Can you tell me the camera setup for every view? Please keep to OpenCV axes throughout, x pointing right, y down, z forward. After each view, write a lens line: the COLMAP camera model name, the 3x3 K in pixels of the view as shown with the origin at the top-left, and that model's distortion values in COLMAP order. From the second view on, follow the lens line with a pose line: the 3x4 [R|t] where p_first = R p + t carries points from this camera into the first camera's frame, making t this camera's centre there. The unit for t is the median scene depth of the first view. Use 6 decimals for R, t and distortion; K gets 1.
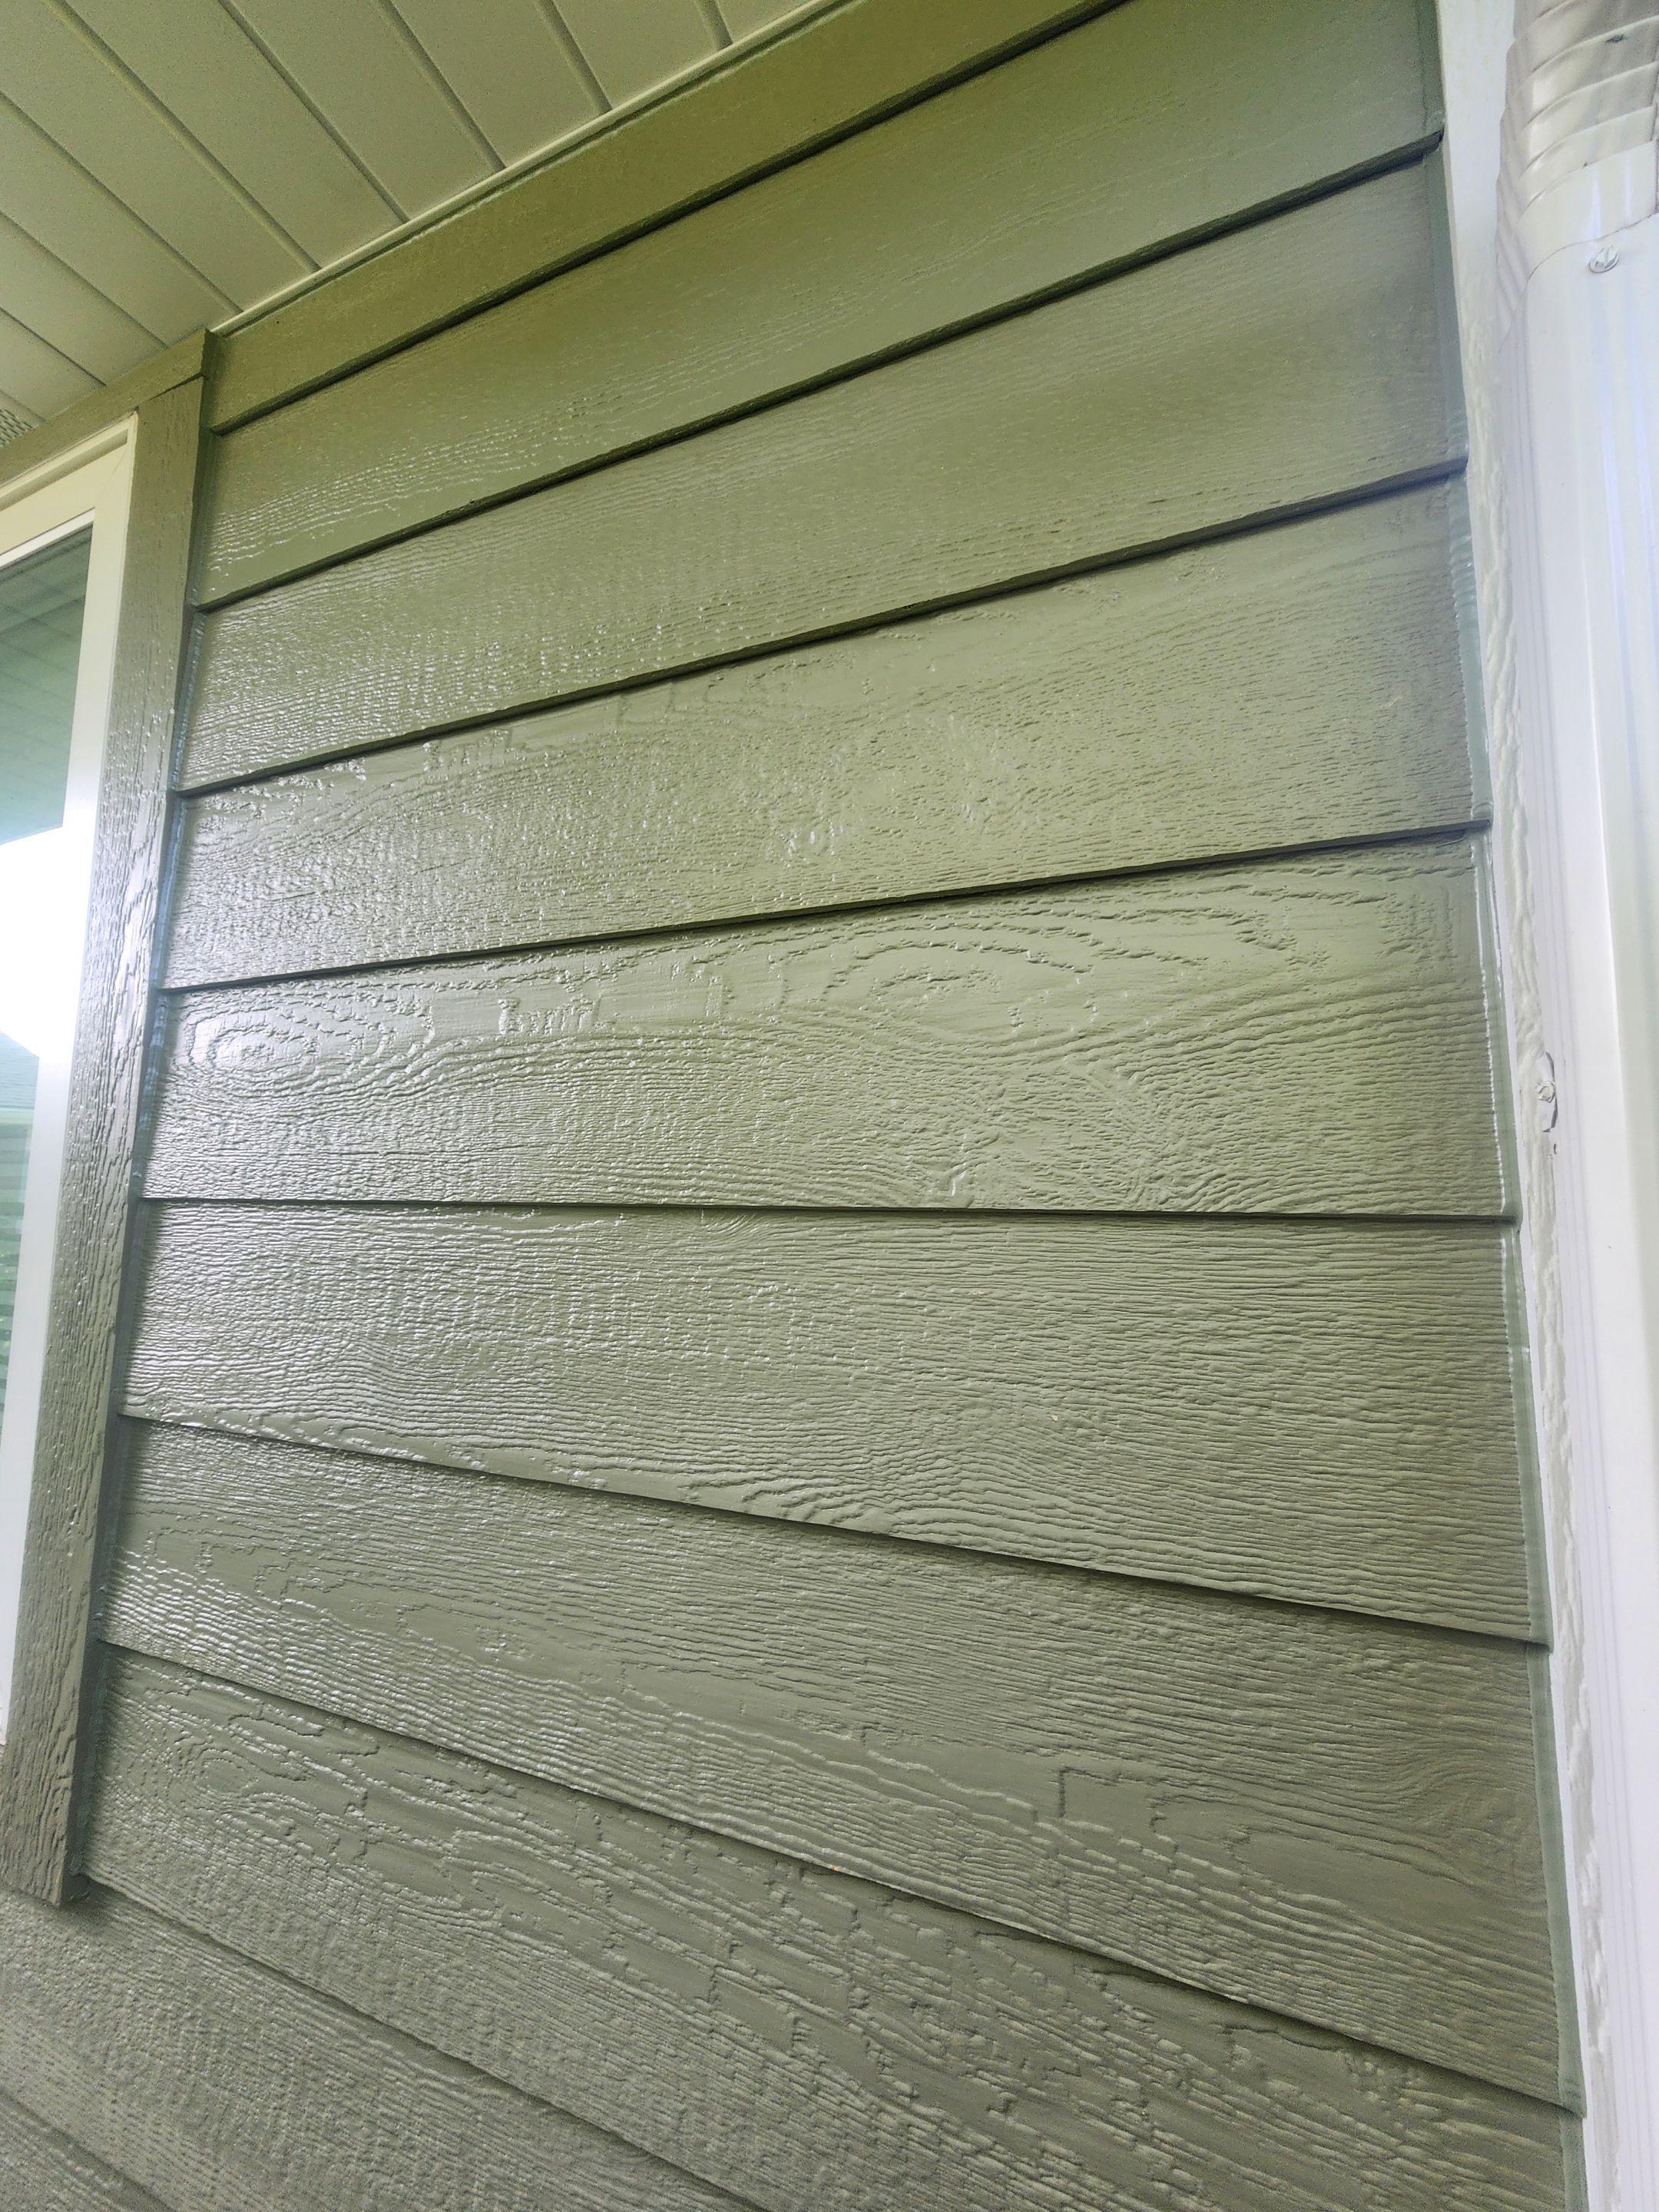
lens RADIAL K [[905.0, 0, 837.0], [0, 905.0, 1114.7], [0, 0, 1]] dist [-0.003552, 0.000239]
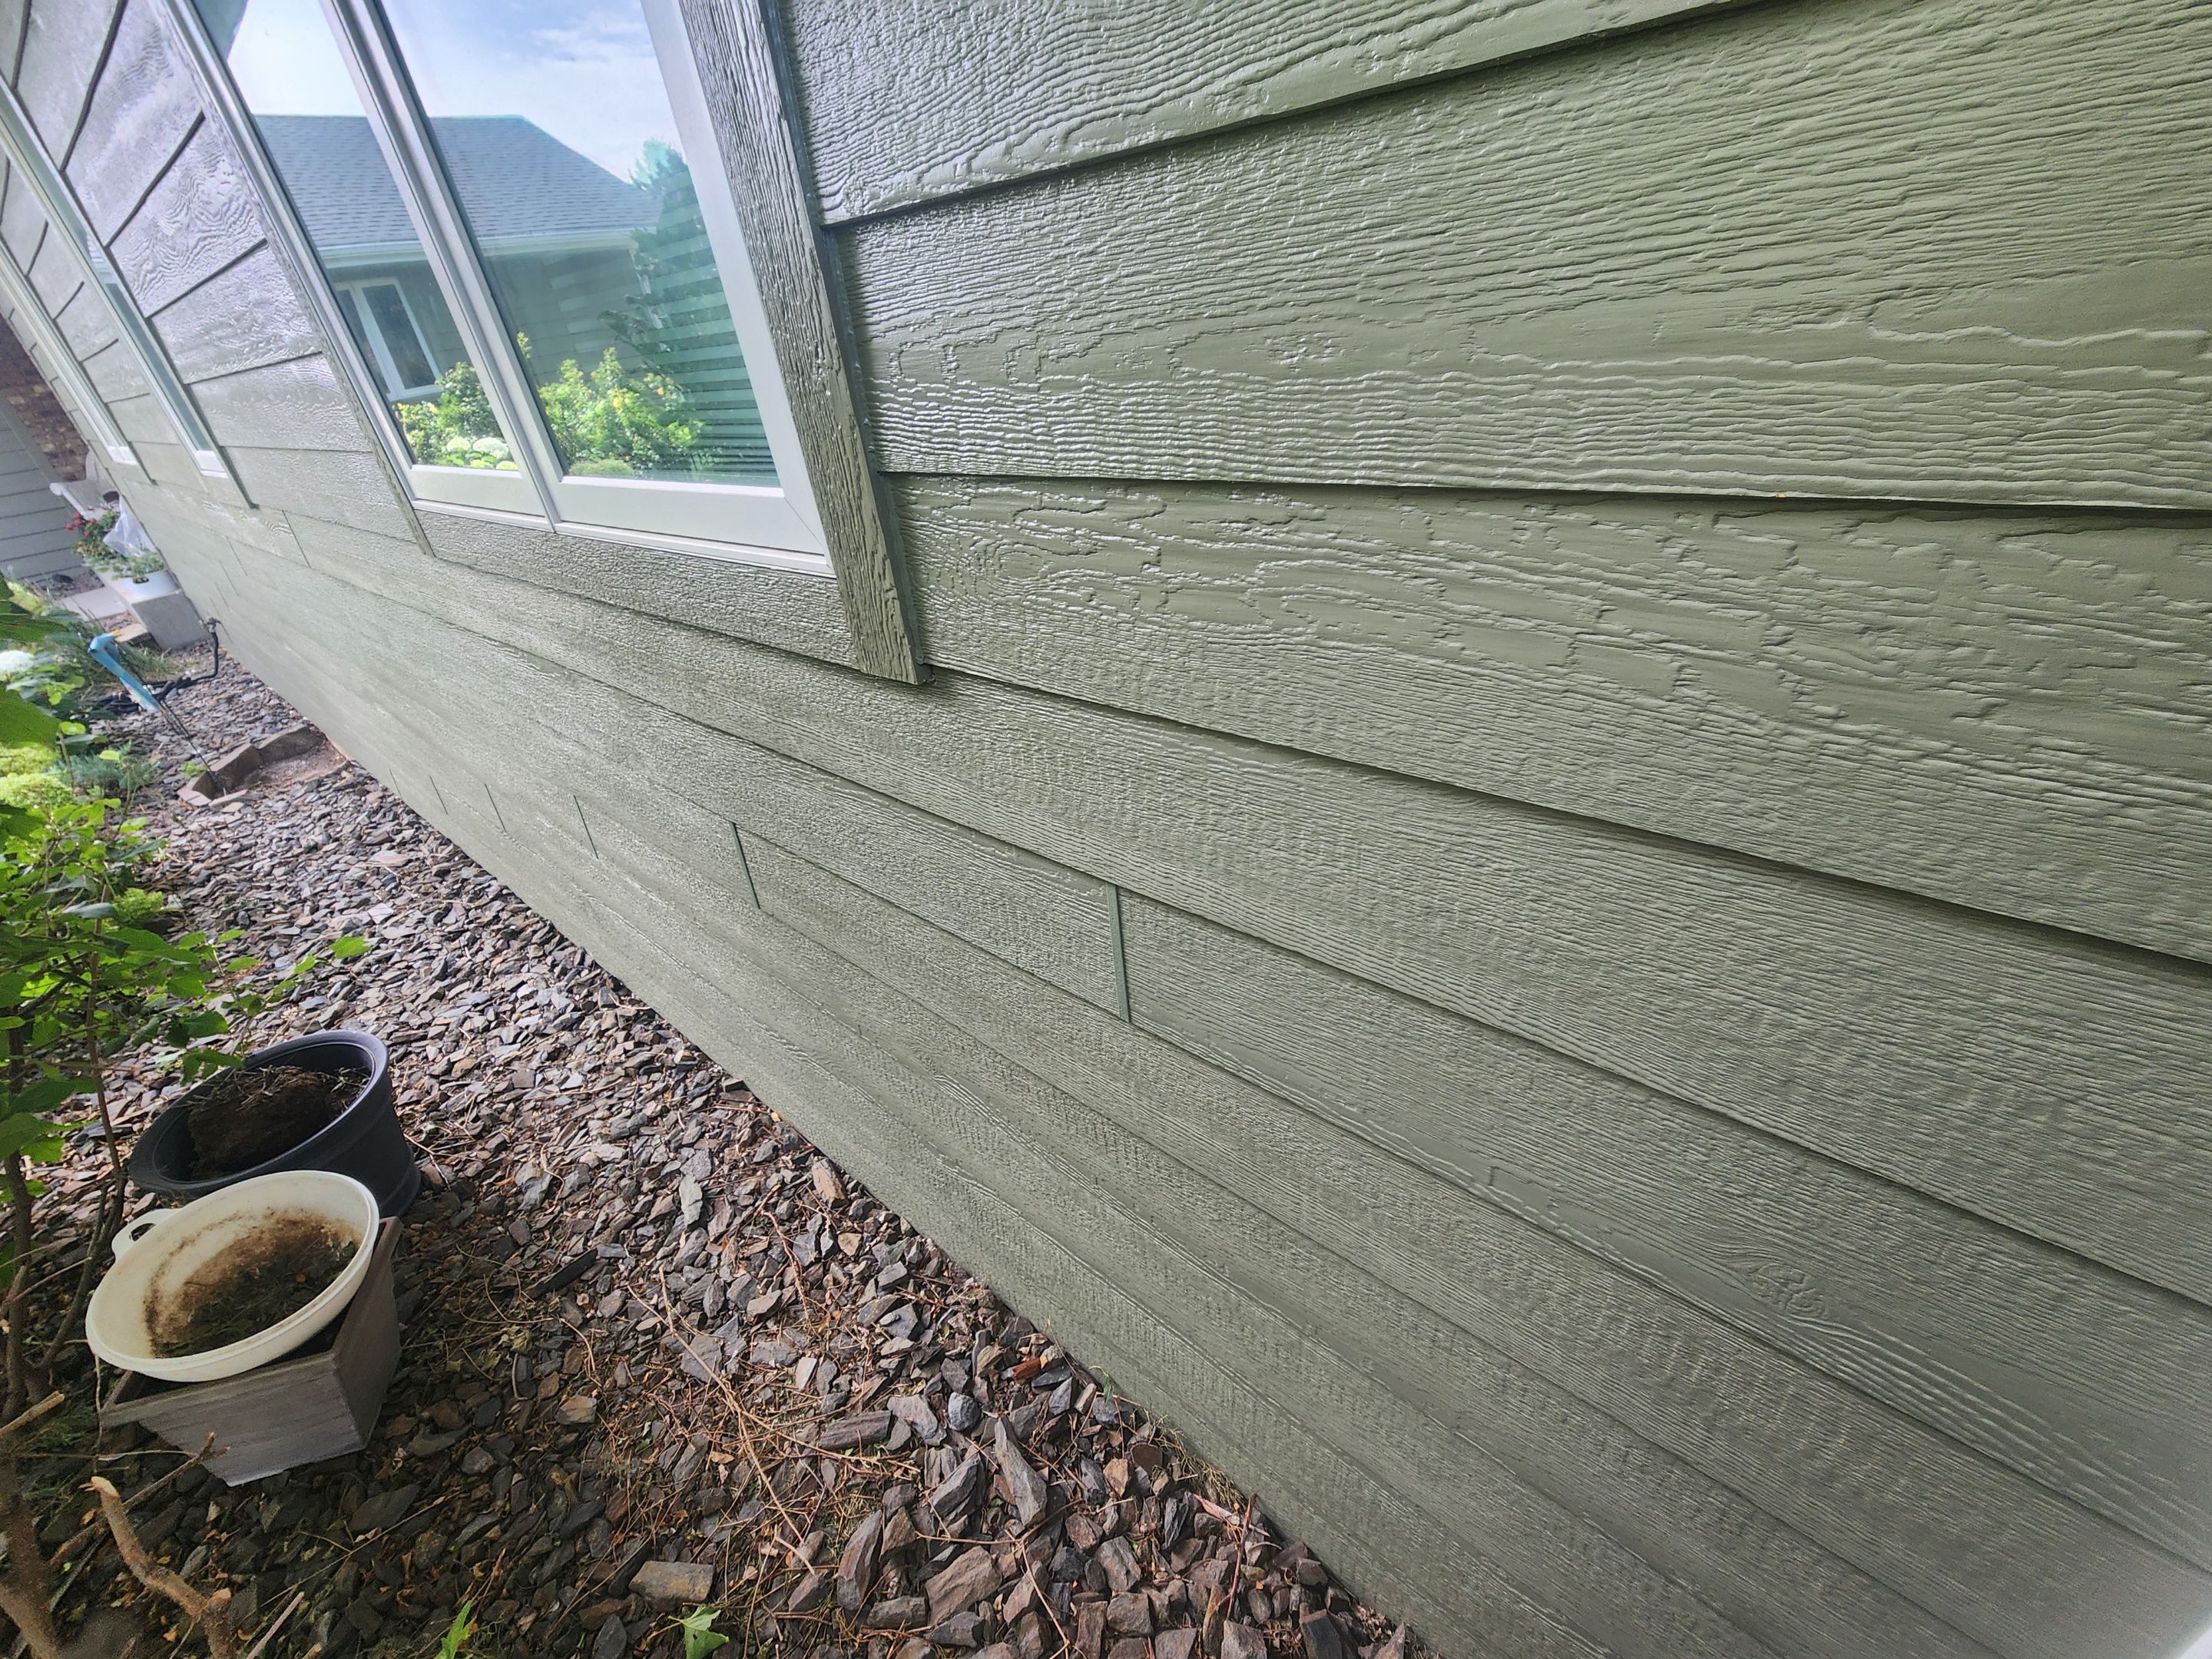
lens RADIAL K [[905.0, 0, 1105.0], [0, 905.0, 830.1], [0, 0, 1]] dist [-0.003552, 0.000239]
pose [[0.944381, 0.052206, -0.324684, -0.240910], [0.159292, 0.791142, 0.590526, 0.404585], [0.287700, -0.609401, 0.738823, 0.034829]]
